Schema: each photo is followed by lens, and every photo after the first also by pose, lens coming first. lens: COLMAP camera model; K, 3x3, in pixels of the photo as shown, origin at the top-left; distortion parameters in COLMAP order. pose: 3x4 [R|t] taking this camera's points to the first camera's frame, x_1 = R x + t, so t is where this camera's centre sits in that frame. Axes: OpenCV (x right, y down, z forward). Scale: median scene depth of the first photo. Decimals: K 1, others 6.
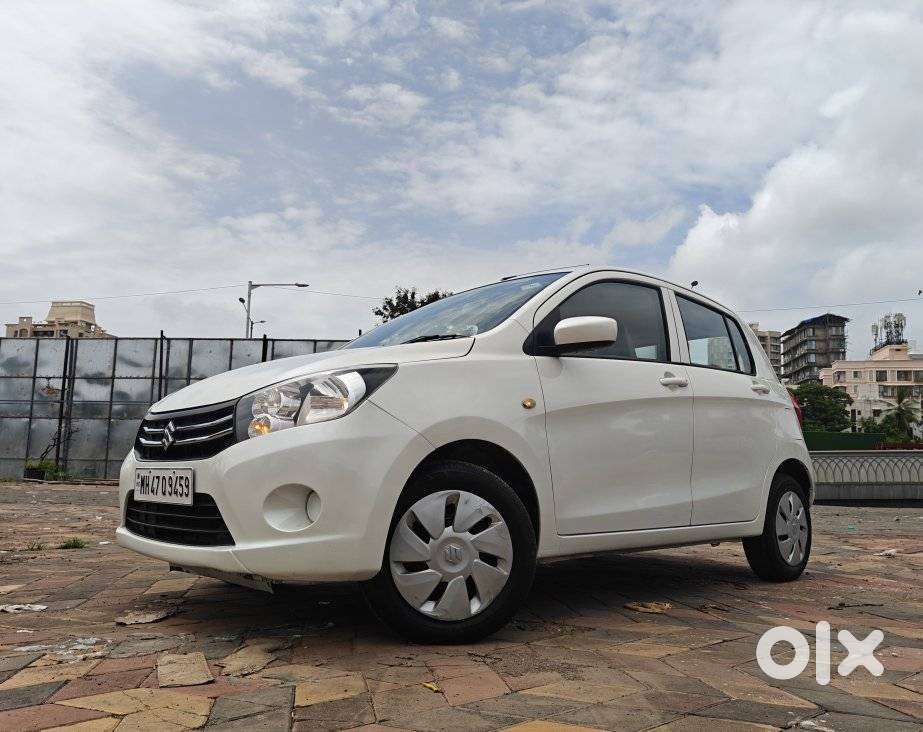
lens RADIAL K [[739.4, 0, 470.3], [0, 739.4, 381.5], [0, 0, 1]] dist [0.007905, 0.005489]
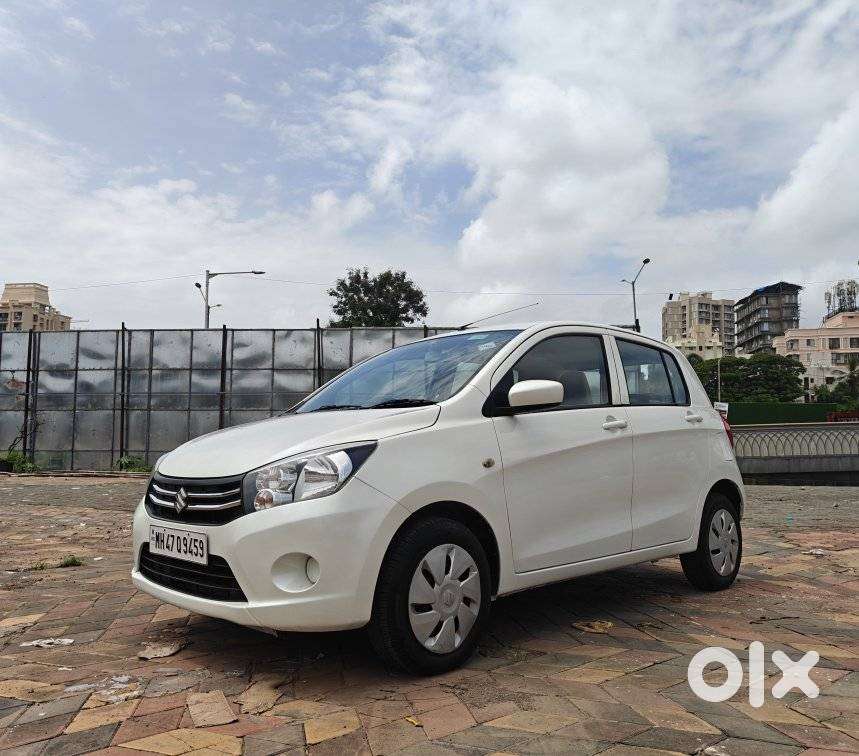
lens RADIAL K [[737.8, 0, 429.5], [0, 737.8, 378.0], [0, 0, 1]] dist [0.006671, 0.012588]
pose [[0.999837, -0.017426, 0.004791, -0.007533], [0.017266, 0.999352, 0.031590, -0.075468], [-0.005339, -0.031502, 0.999489, -0.083022]]
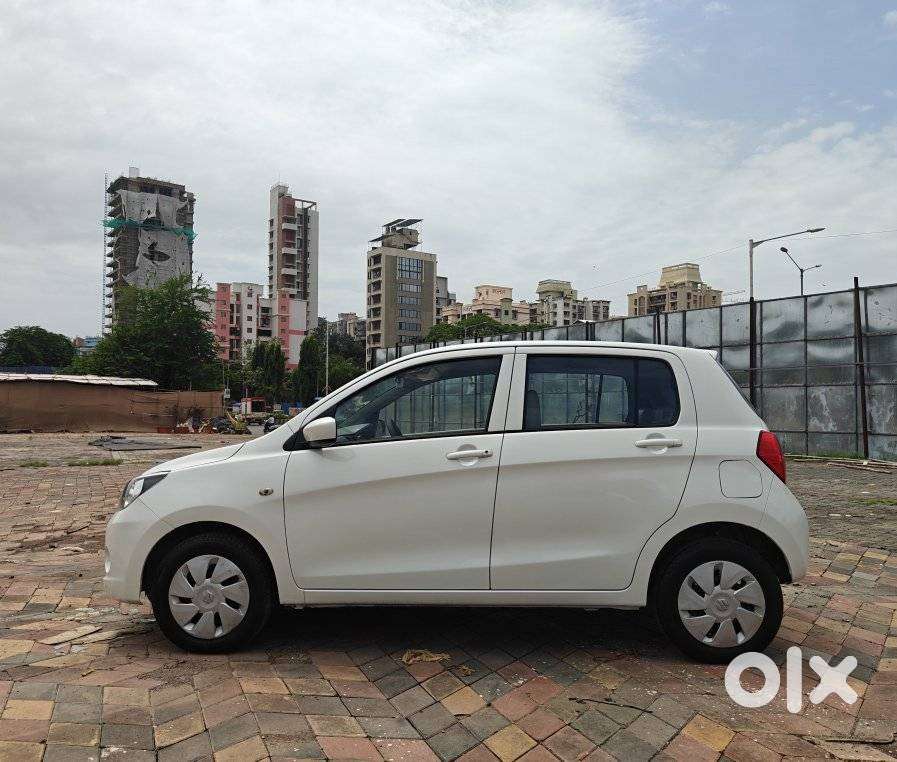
lens RADIAL K [[744.2, 0, 448.5], [0, 744.2, 381.0], [0, 0, 1]] dist [0.004941, 0.002902]
pose [[0.676504, -0.053365, -0.734503, 0.710990], [0.105997, 0.994042, 0.025405, -0.092477], [0.728771, -0.095042, 0.678129, 0.173080]]
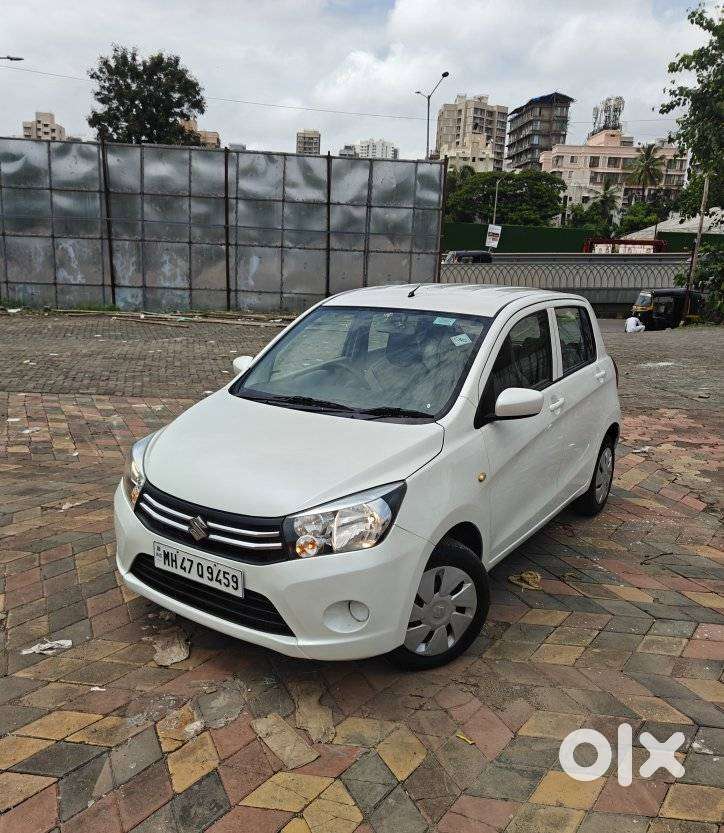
lens RADIAL K [[737.5, 0, 362.0], [0, 737.5, 416.5], [0, 0, 1]] dist [0.011242, 0.012762]
pose [[0.974539, -0.028163, 0.222442, -0.210290], [-0.049943, 0.939891, 0.337802, -0.255577], [-0.218585, -0.340310, 0.914554, -0.031585]]
